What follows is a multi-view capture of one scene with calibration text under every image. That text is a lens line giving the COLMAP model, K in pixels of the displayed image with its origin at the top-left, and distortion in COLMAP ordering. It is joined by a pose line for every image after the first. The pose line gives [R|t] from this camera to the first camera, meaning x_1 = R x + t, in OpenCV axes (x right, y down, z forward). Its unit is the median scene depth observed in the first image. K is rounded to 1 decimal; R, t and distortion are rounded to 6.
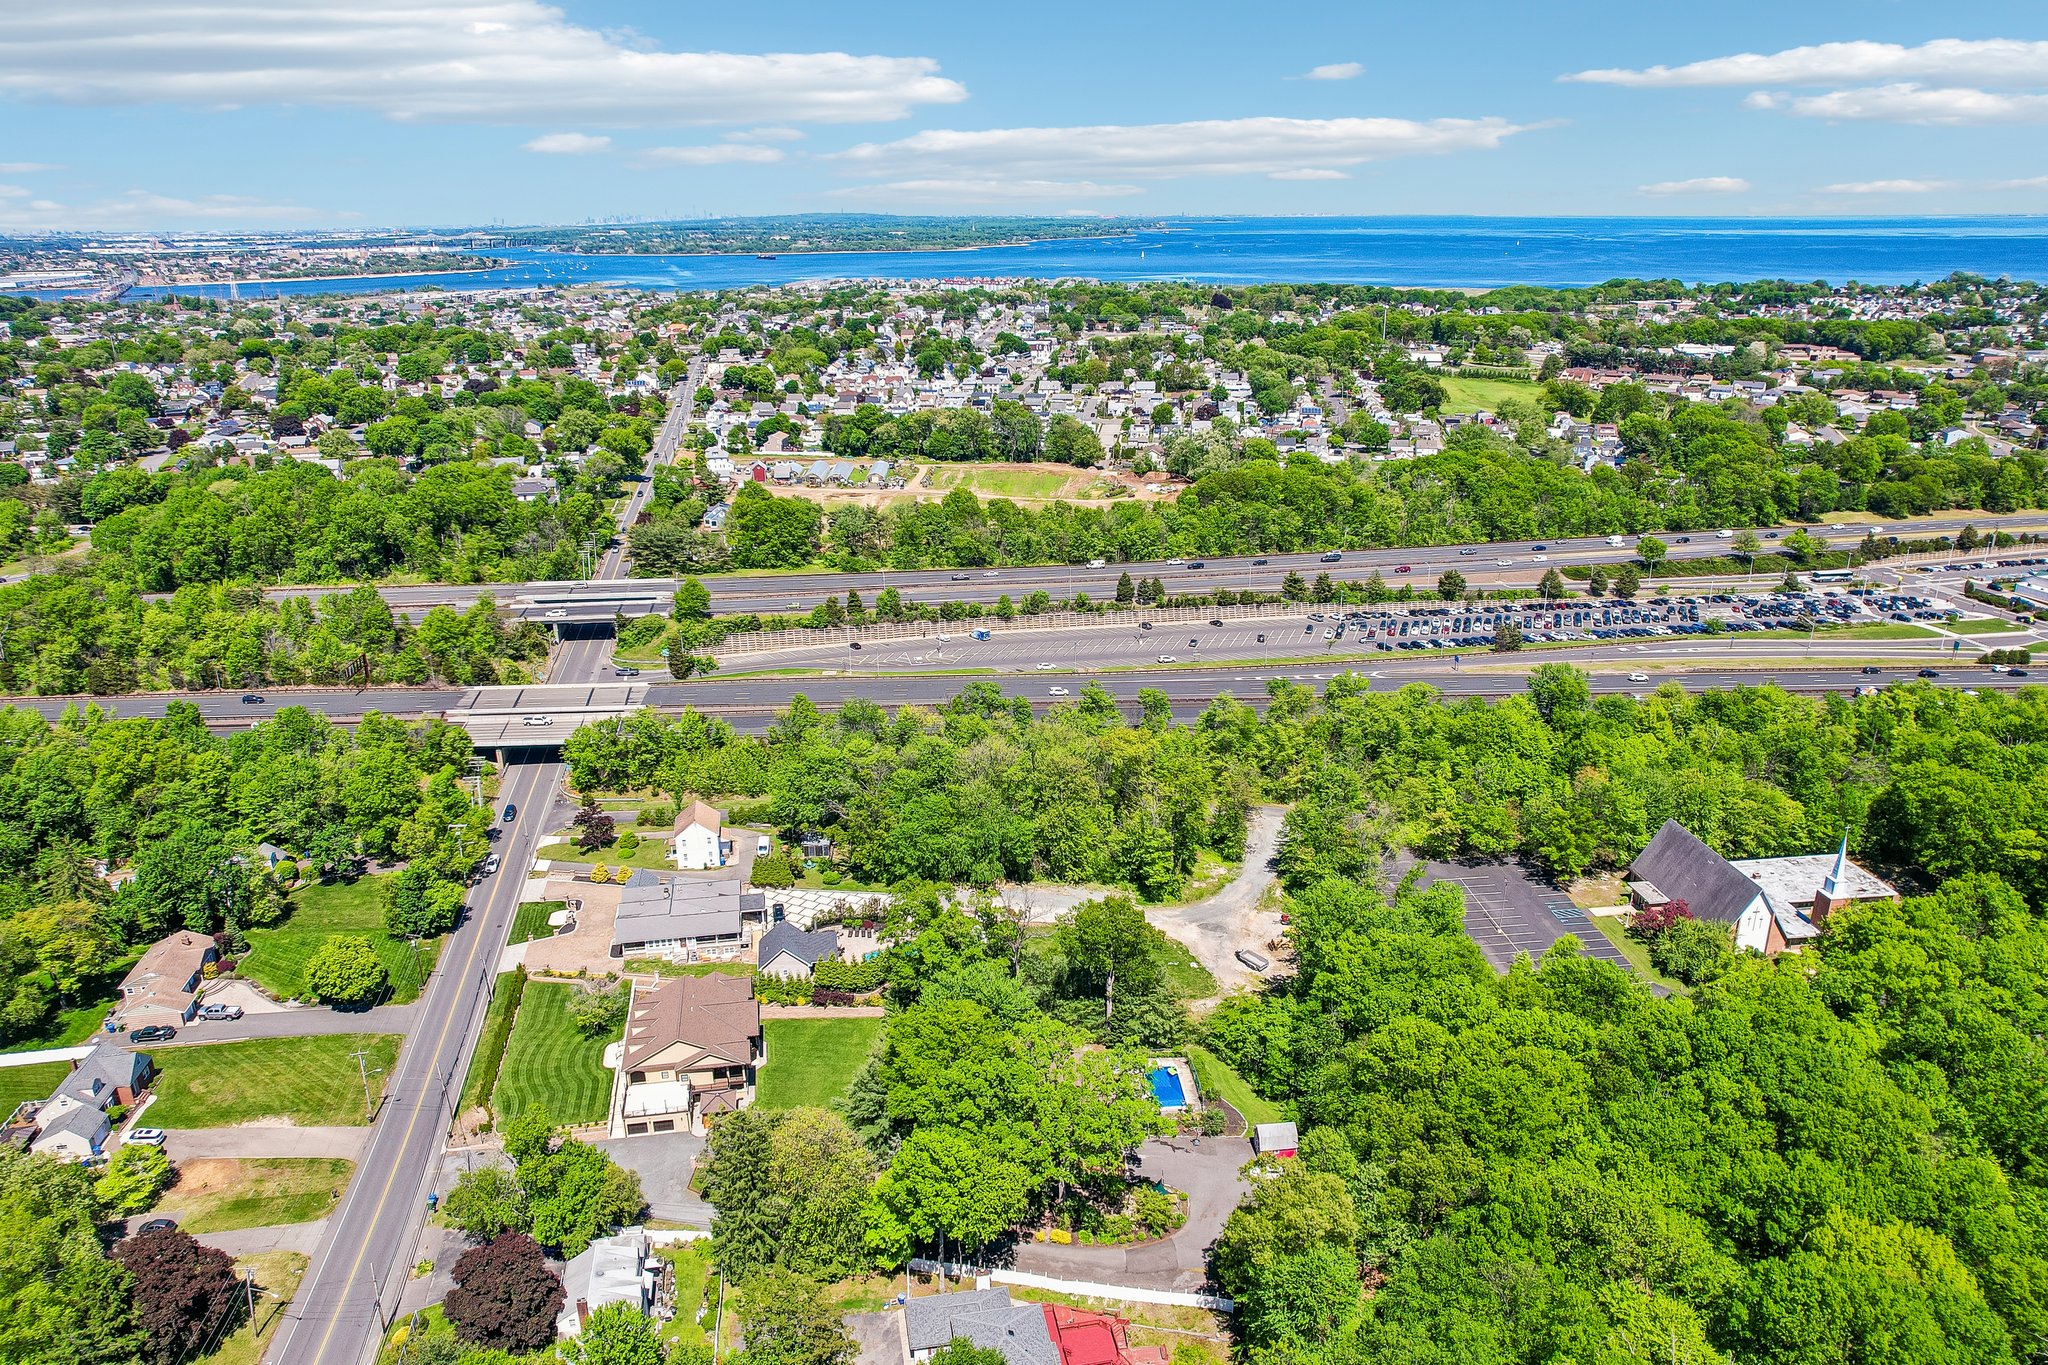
lens RADIAL K [[1375.1, 0, 1018.1], [0, 1375.1, 673.6], [0, 0, 1]] dist [-0.082250, 0.076727]
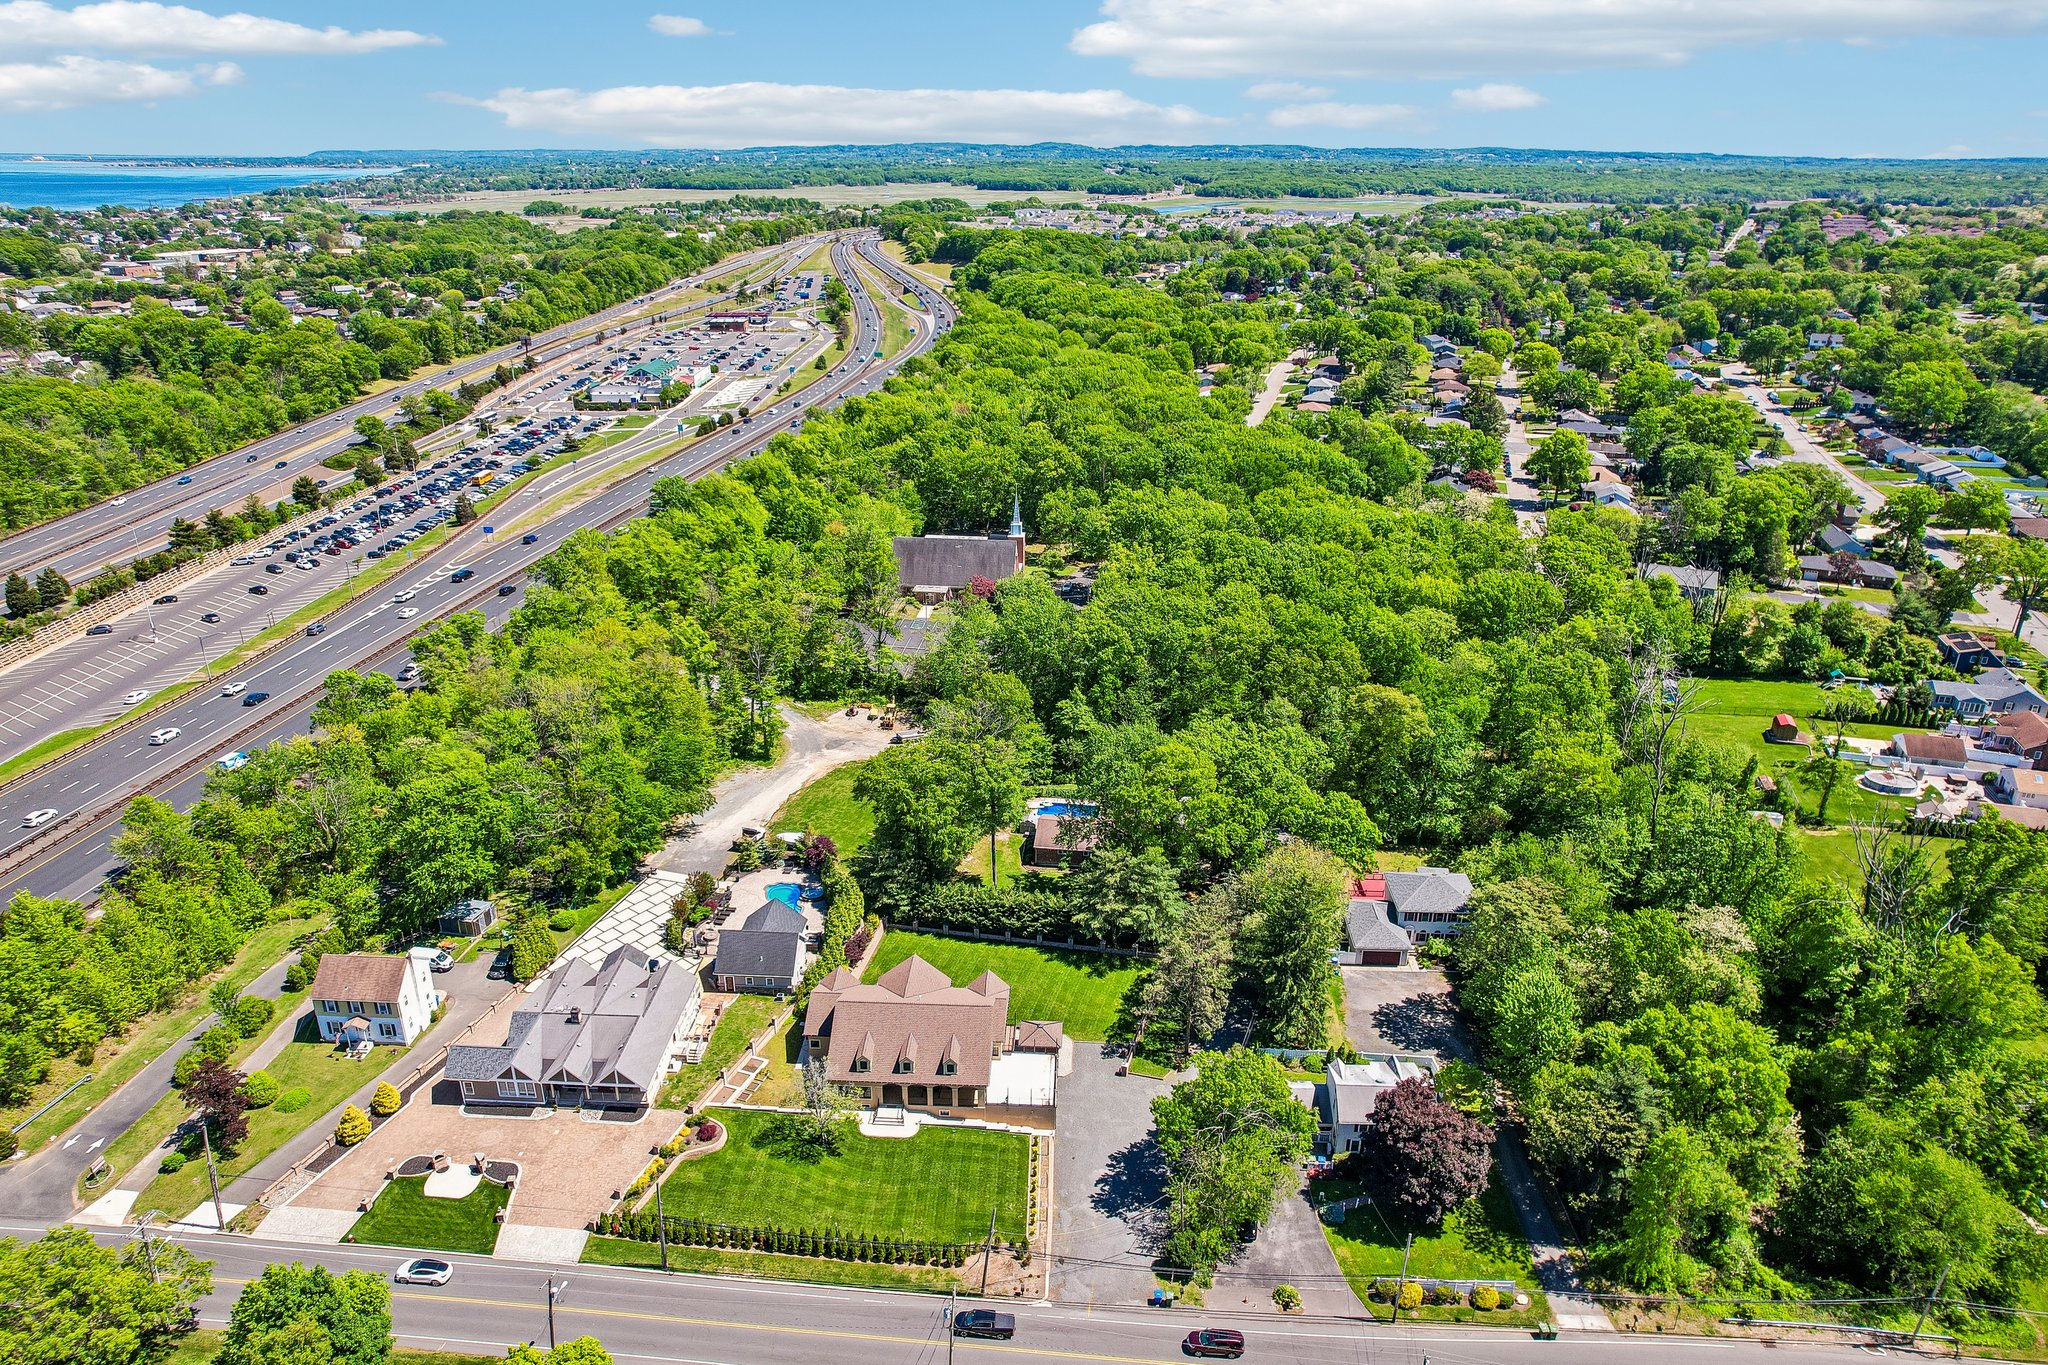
lens RADIAL K [[1339.1, 0, 1027.6], [0, 1339.1, 688.8], [0, 0, 1]] dist [-0.075012, 0.065743]
pose [[0.214159, -0.360322, 0.907912, -0.441984], [0.309042, 0.906725, 0.286953, -0.054615], [-0.926622, 0.219130, 0.305538, 0.359523]]
